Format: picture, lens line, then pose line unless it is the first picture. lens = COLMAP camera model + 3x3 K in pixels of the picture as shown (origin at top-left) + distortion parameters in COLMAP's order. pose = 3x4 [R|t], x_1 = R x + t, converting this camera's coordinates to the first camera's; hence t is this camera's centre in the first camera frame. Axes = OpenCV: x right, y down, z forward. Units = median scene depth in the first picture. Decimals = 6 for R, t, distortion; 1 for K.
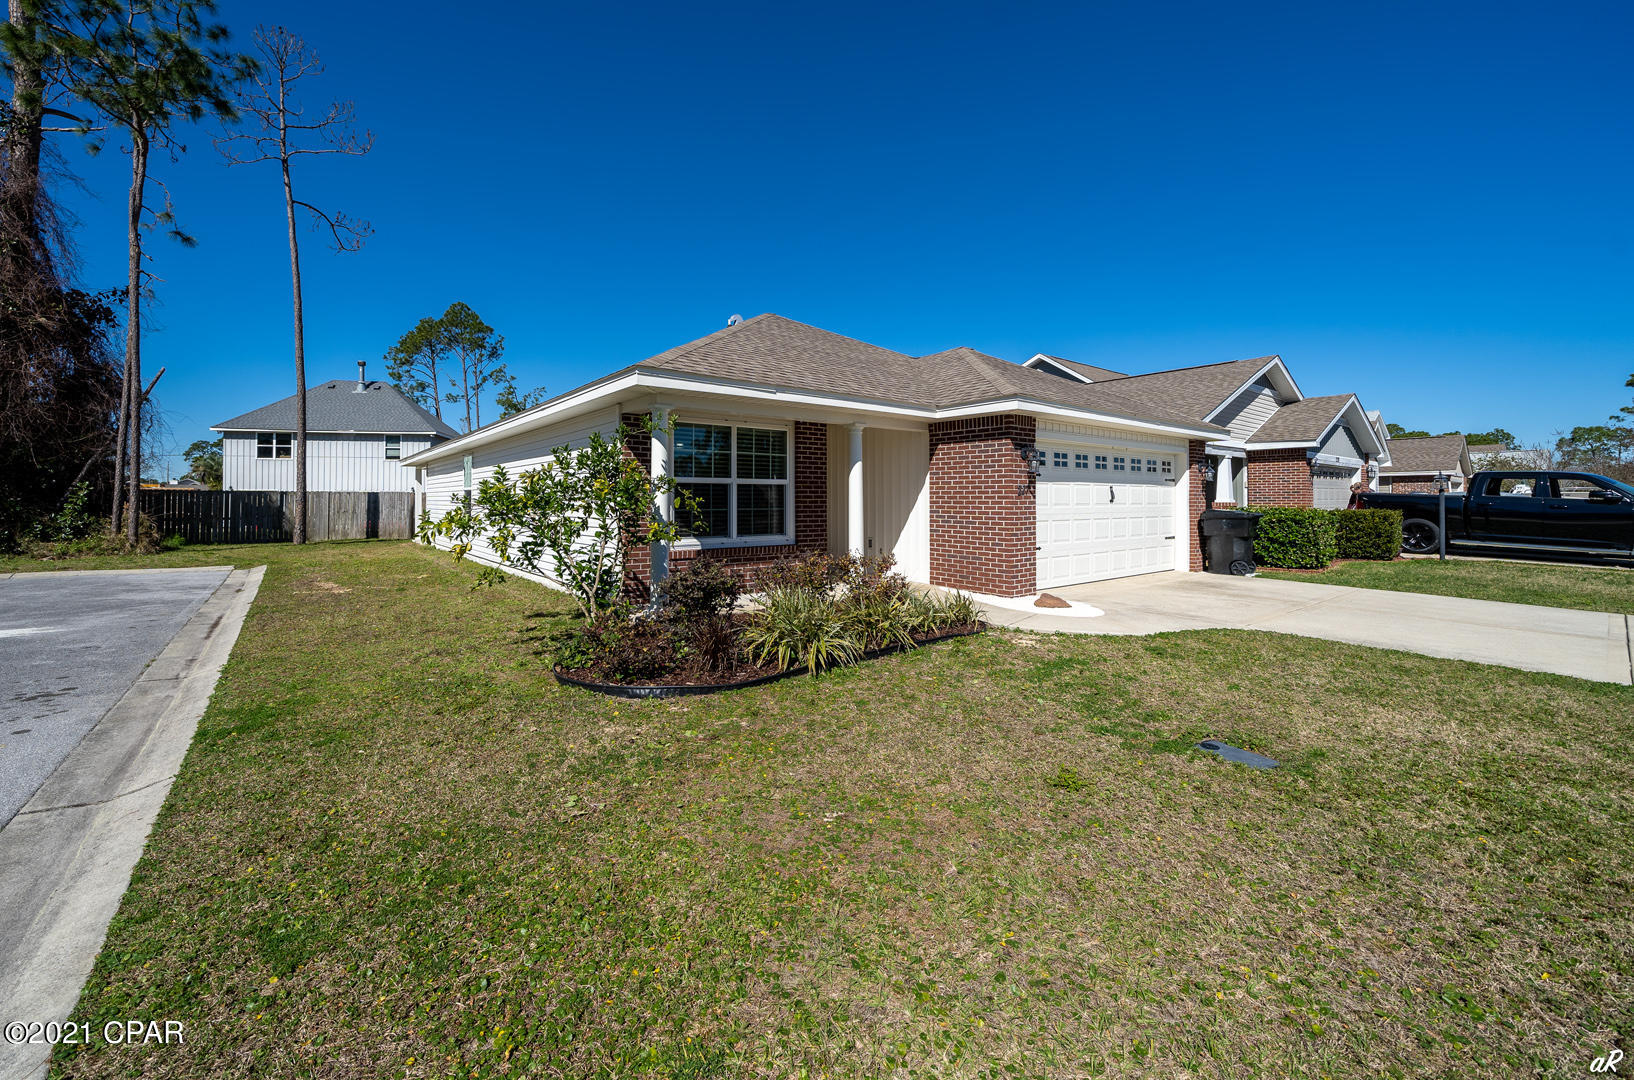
lens RADIAL K [[646.6, 0, 770.6], [0, 646.6, 492.5], [0, 0, 1]] dist [-0.001578, -0.000131]
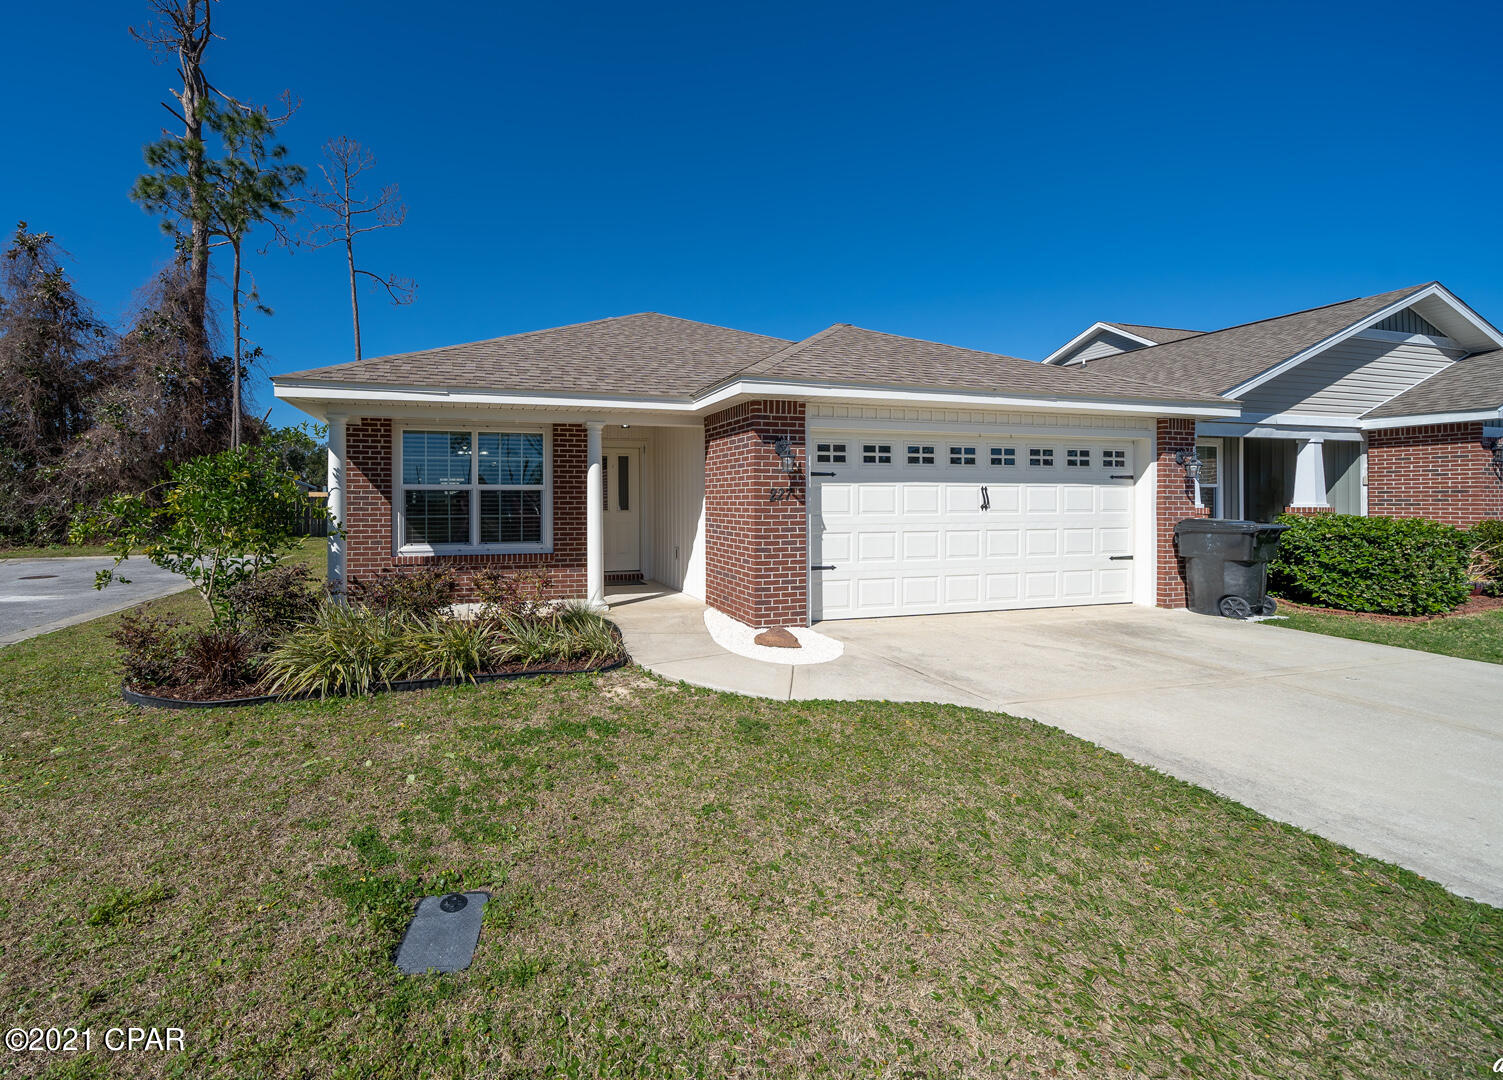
lens RADIAL K [[599.2, 0, 614.3], [0, 599.2, 502.2], [0, 0, 1]] dist [-0.002242, -0.000724]
pose [[0.923117, -0.001973, -0.384514, 0.442346], [0.006668, 0.999919, 0.010878, -0.003241], [0.384461, -0.012605, 0.923055, 0.218754]]
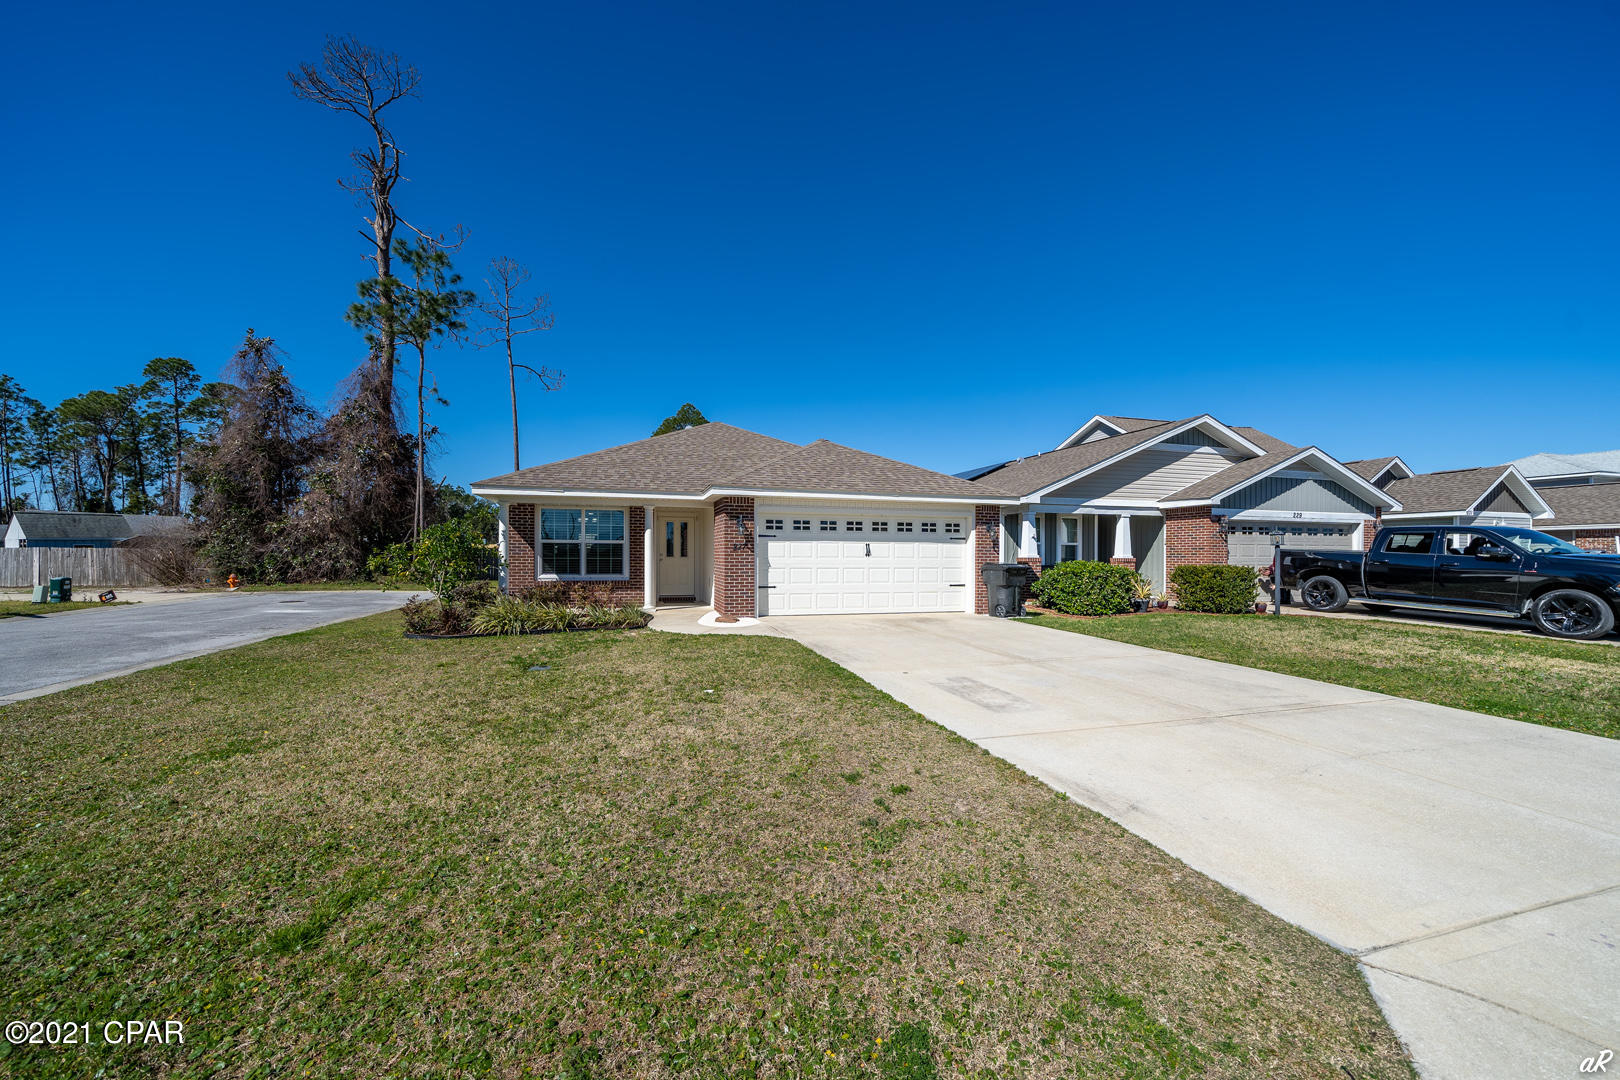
lens RADIAL K [[582.3, 0, 765.6], [0, 582.3, 557.3], [0, 0, 1]] dist [-0.000093, -0.000045]
pose [[0.923850, 0.005721, -0.382711, 0.878231], [-0.000778, 0.999914, 0.013070, 0.002816], [0.382753, -0.011777, 0.923775, -0.205635]]
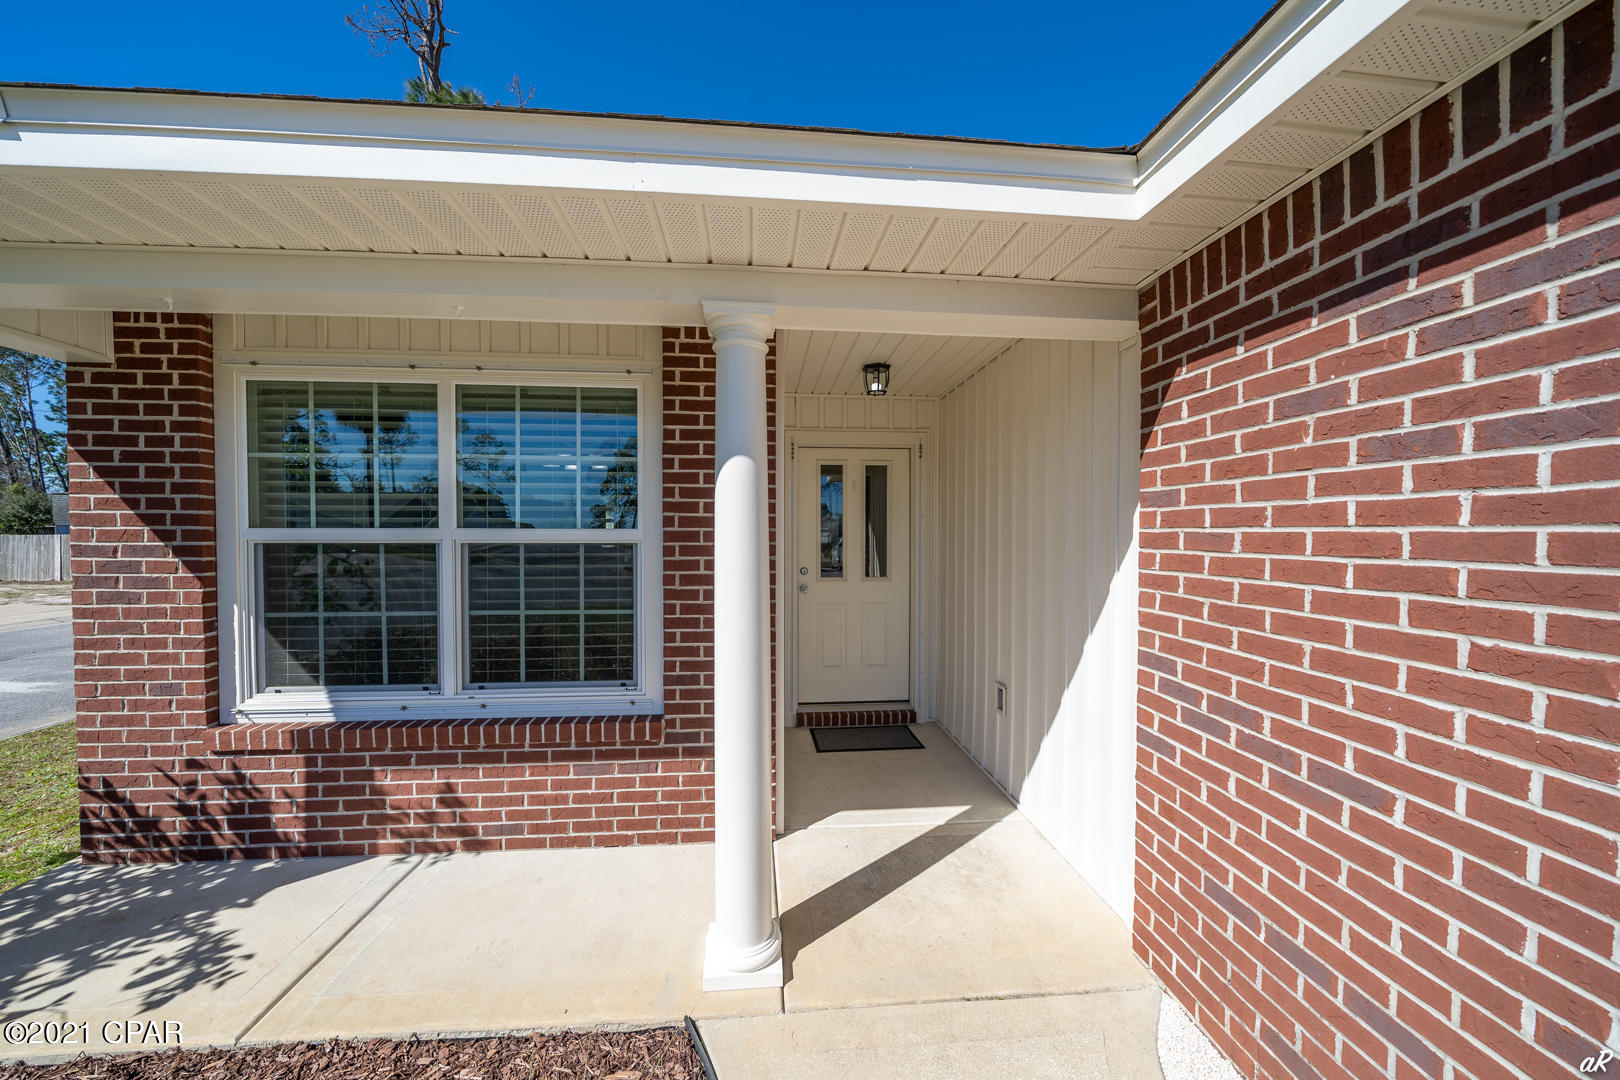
lens RADIAL K [[558.1, 0, 802.1], [0, 558.1, 547.1], [0, 0, 1]] dist [-0.003168, -0.000234]
pose [[0.850511, 0.014365, -0.525760, 0.249095], [0.003939, 0.999425, 0.033677, -0.019320], [0.525942, -0.030714, 0.849966, 0.760206]]
